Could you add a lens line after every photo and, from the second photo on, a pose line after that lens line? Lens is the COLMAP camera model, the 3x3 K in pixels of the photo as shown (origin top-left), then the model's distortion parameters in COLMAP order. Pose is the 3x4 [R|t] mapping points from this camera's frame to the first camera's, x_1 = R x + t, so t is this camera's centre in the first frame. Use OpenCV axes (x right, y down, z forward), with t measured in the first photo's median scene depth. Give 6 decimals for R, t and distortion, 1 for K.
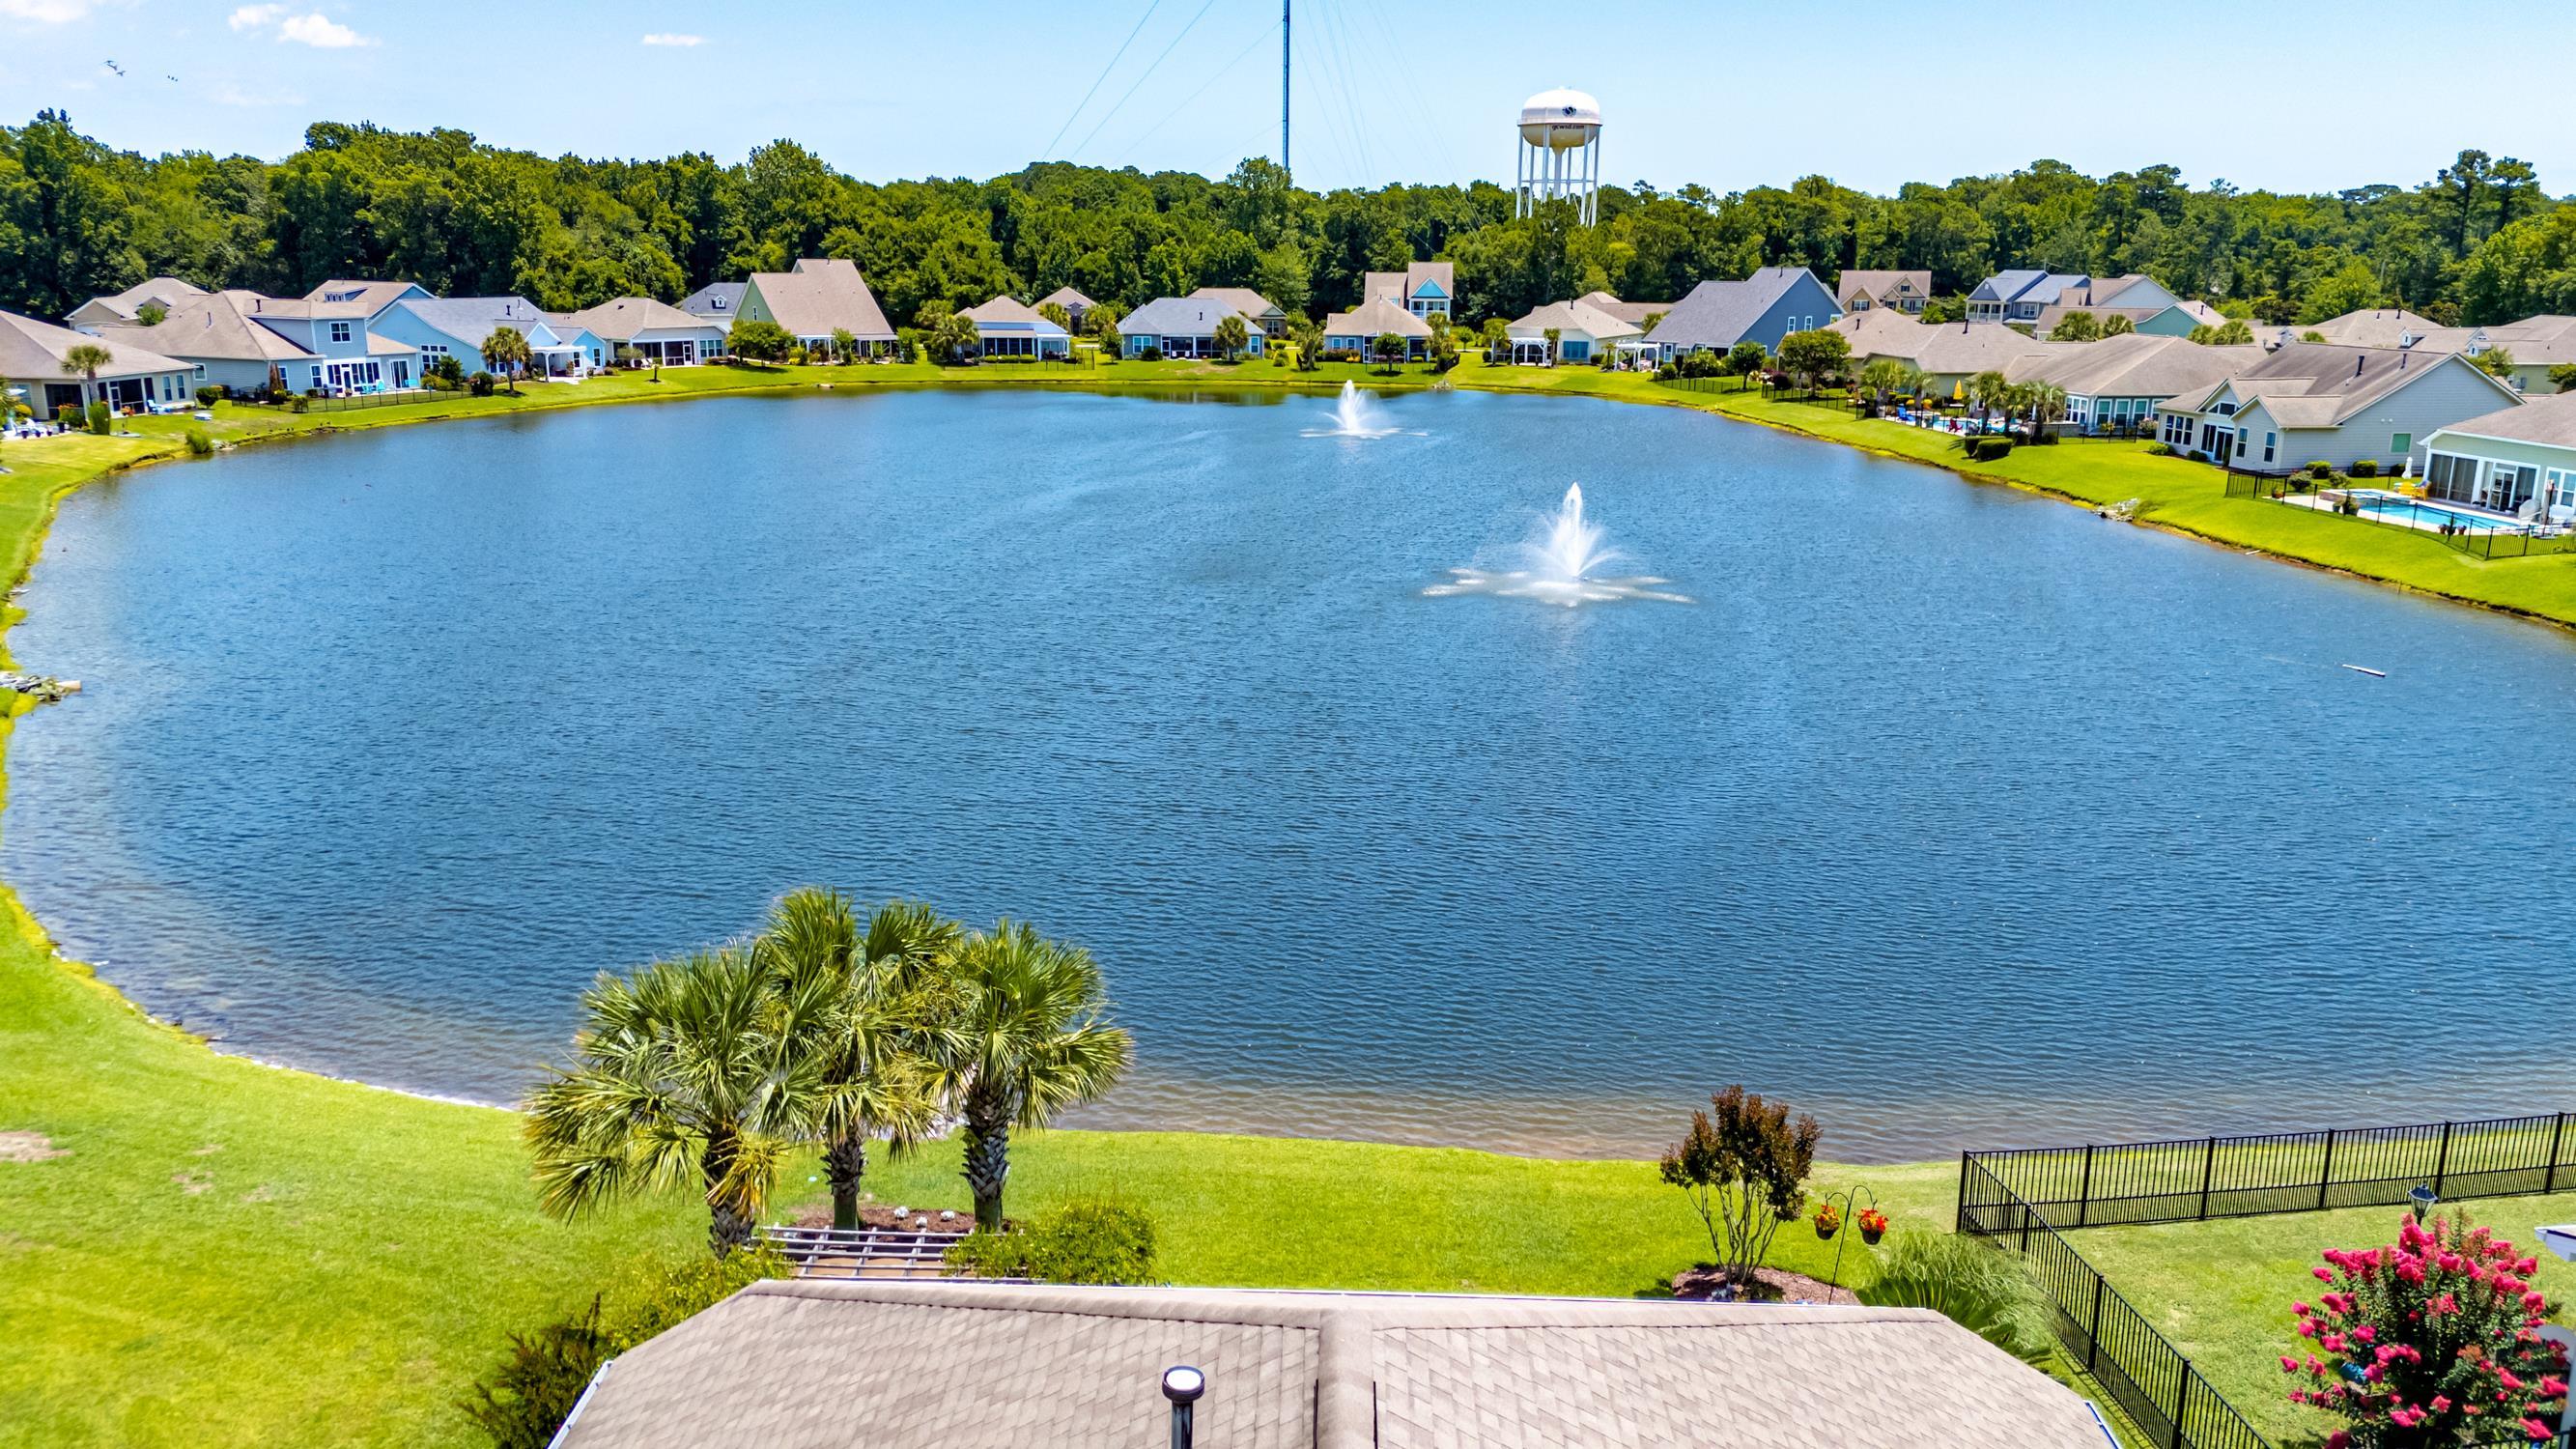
lens RADIAL K [[1894.4, 0, 1285.2], [0, 1894.4, 714.2], [0, 0, 1]] dist [0.078315, -0.080222]
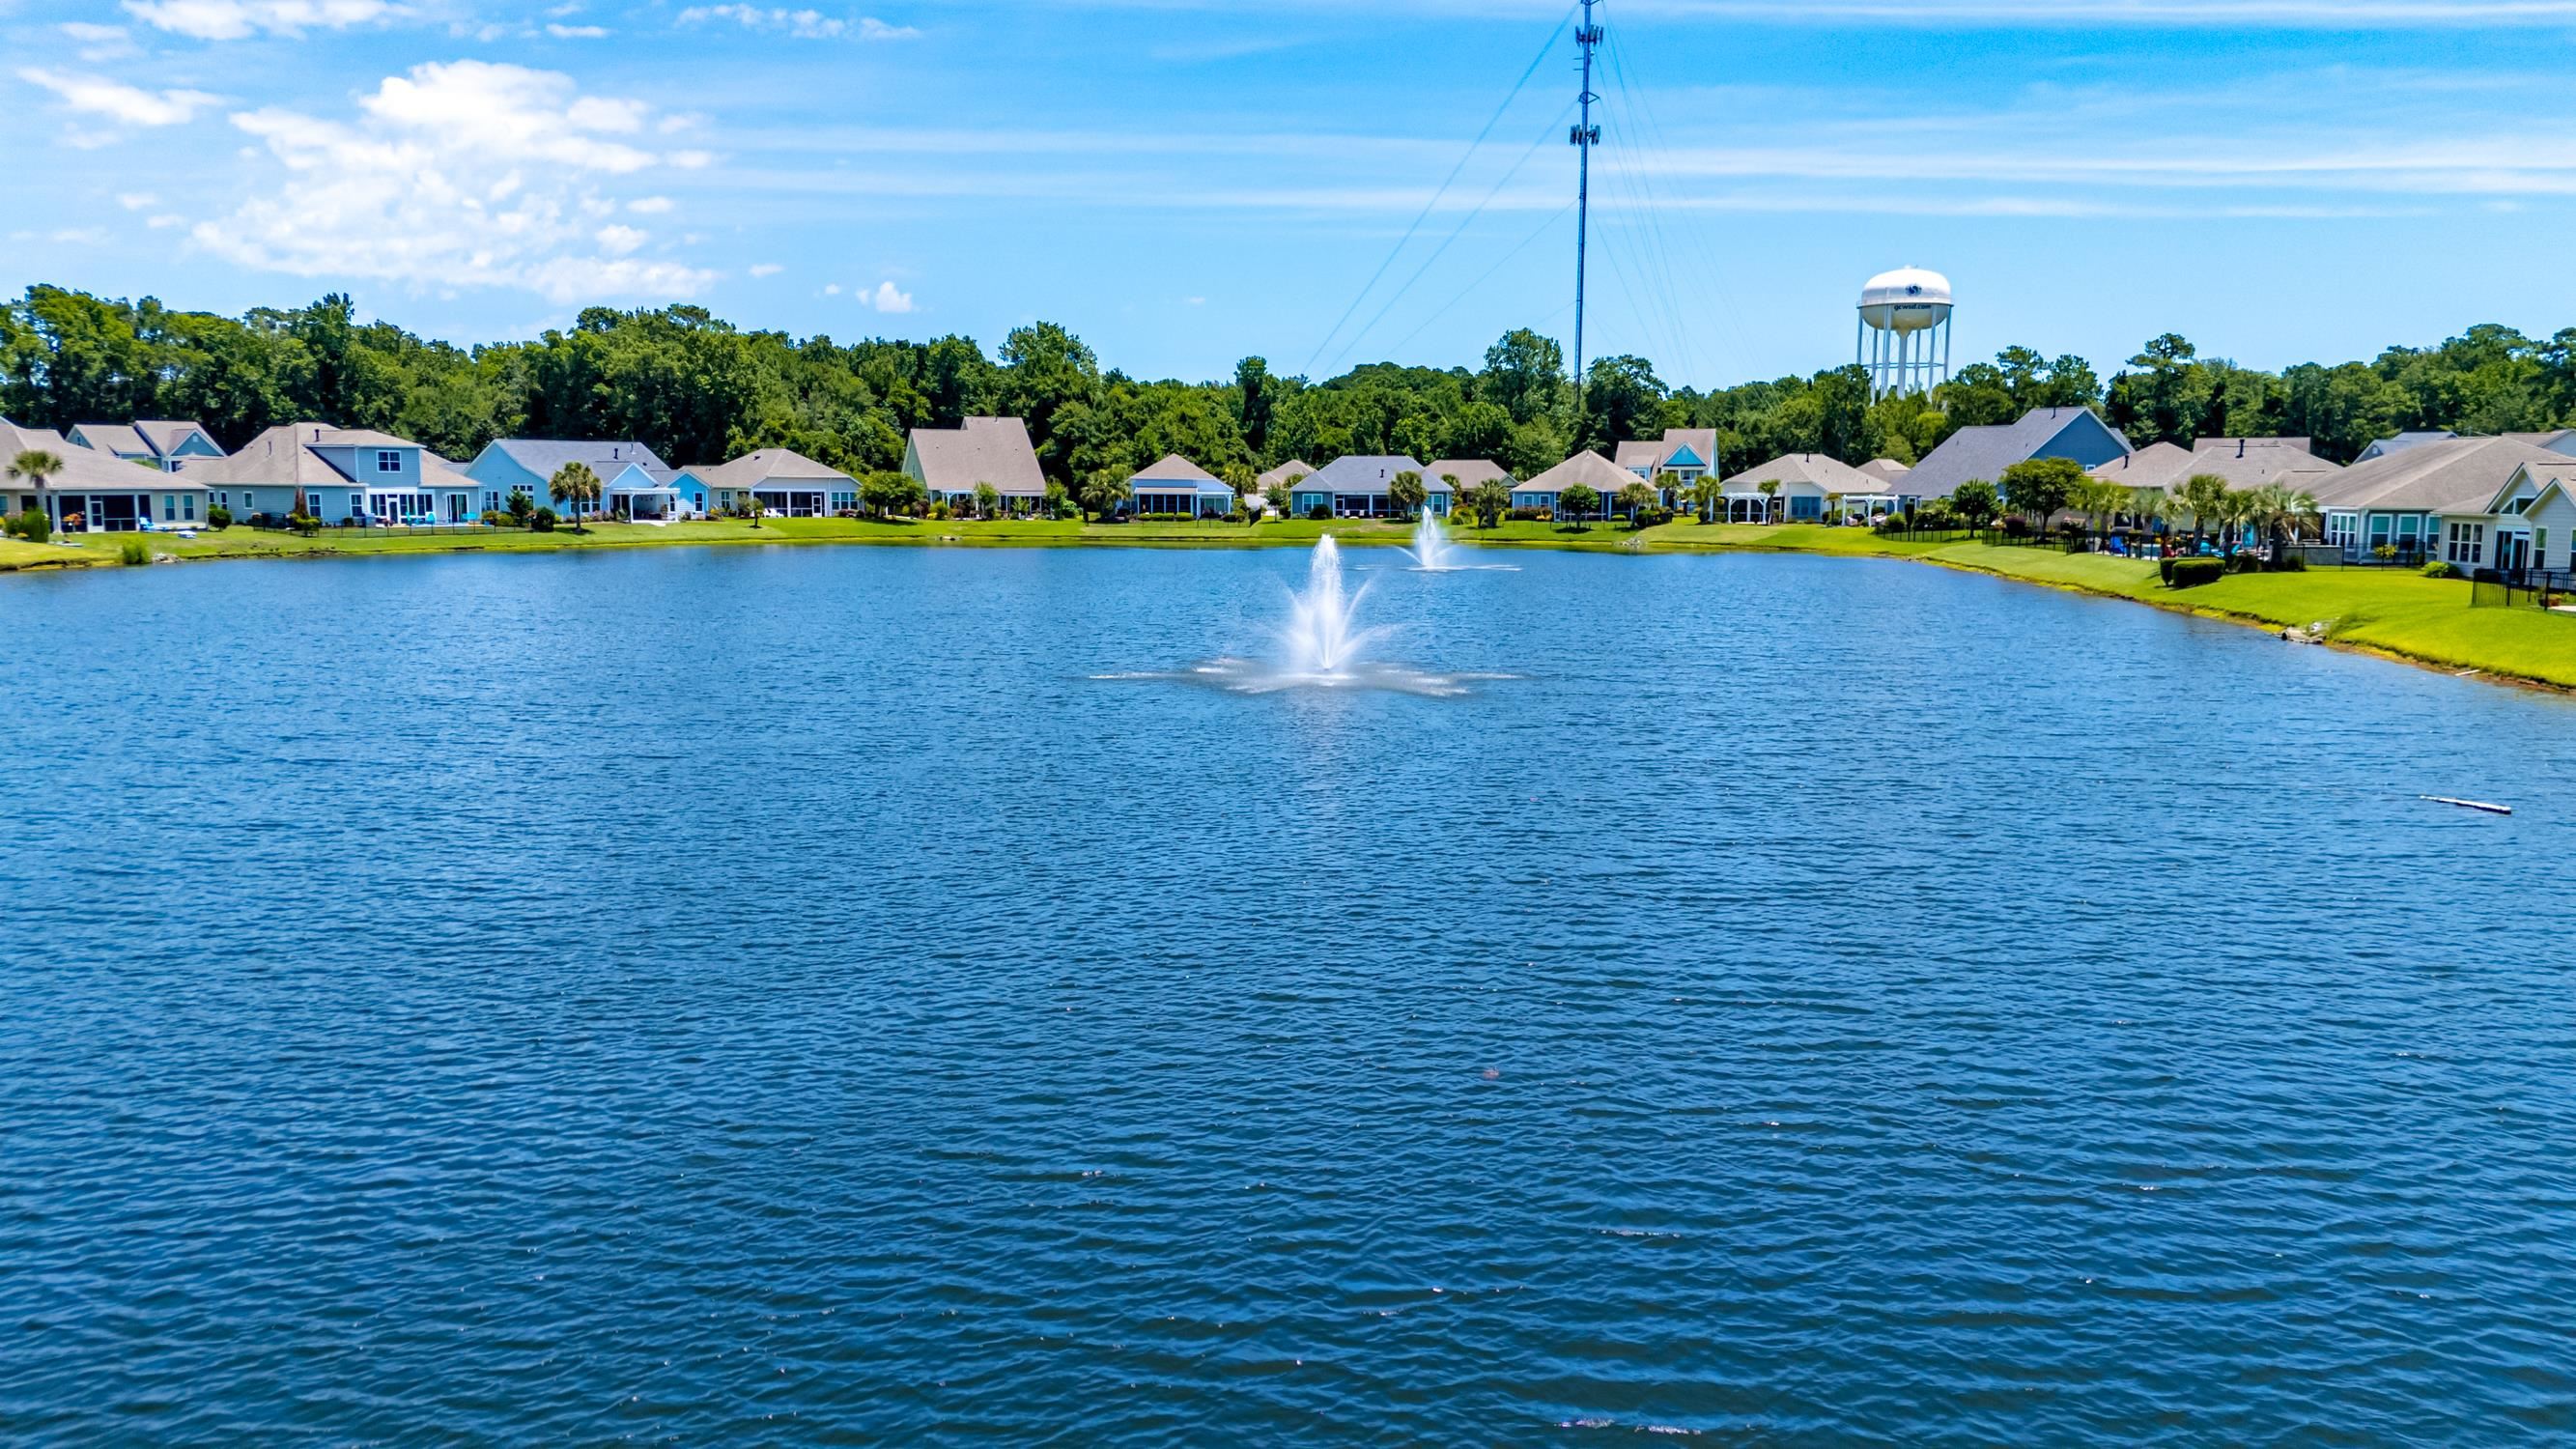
lens RADIAL K [[1894.4, 0, 1285.2], [0, 1894.4, 714.2], [0, 0, 1]] dist [0.078315, -0.080222]
pose [[0.975411, 0.024230, -0.219059, 0.102795], [-0.049916, 0.992398, -0.112493, 0.007958], [0.214669, 0.120661, 0.969205, 0.118055]]
